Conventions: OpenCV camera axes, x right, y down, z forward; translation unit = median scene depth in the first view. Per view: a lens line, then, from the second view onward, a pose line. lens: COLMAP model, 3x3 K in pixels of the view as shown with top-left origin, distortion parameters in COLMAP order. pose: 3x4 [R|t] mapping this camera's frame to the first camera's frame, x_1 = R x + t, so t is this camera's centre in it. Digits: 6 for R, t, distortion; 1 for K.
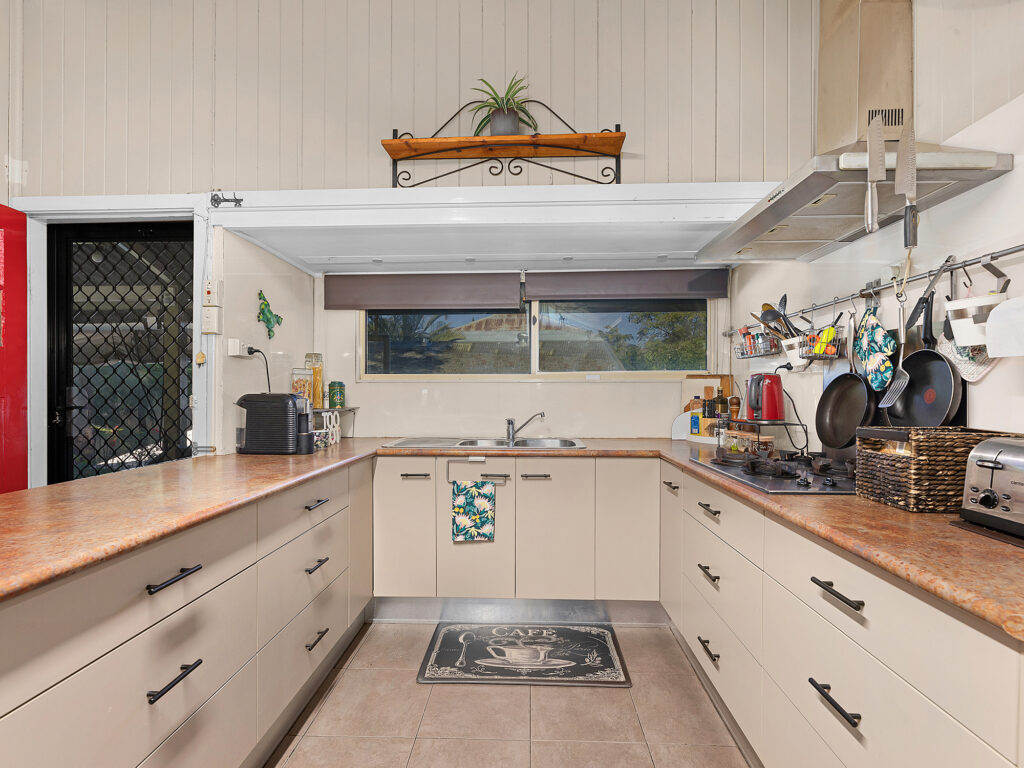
lens RADIAL K [[481.4, 0, 512.0], [0, 481.4, 384.0], [0, 0, 1]] dist [-0.001525, -0.000031]
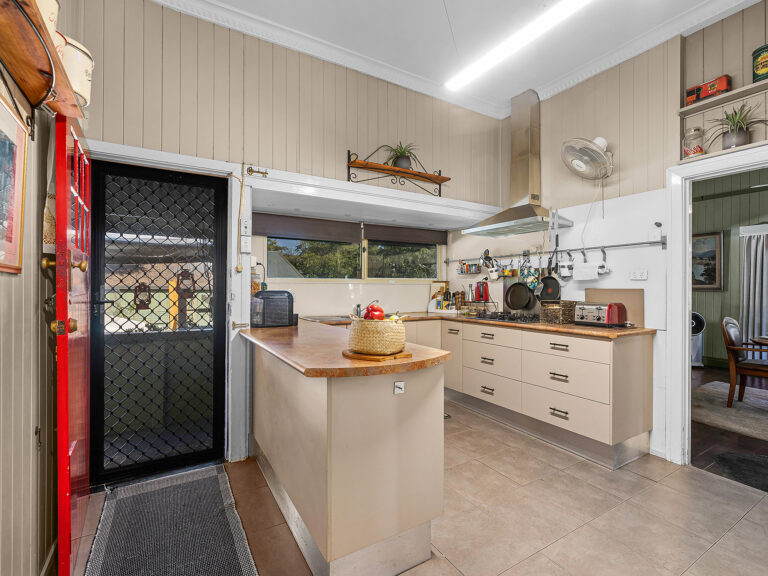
lens RADIAL K [[361.5, 0, 384.0], [0, 361.5, 277.7], [0, 0, 1]] dist [0.000181, -0.000005]
pose [[0.834288, 0.016249, 0.551090, -0.931961], [-0.009525, 0.999841, -0.015061, -0.009744], [-0.551247, 0.007316, 0.834310, -0.263657]]
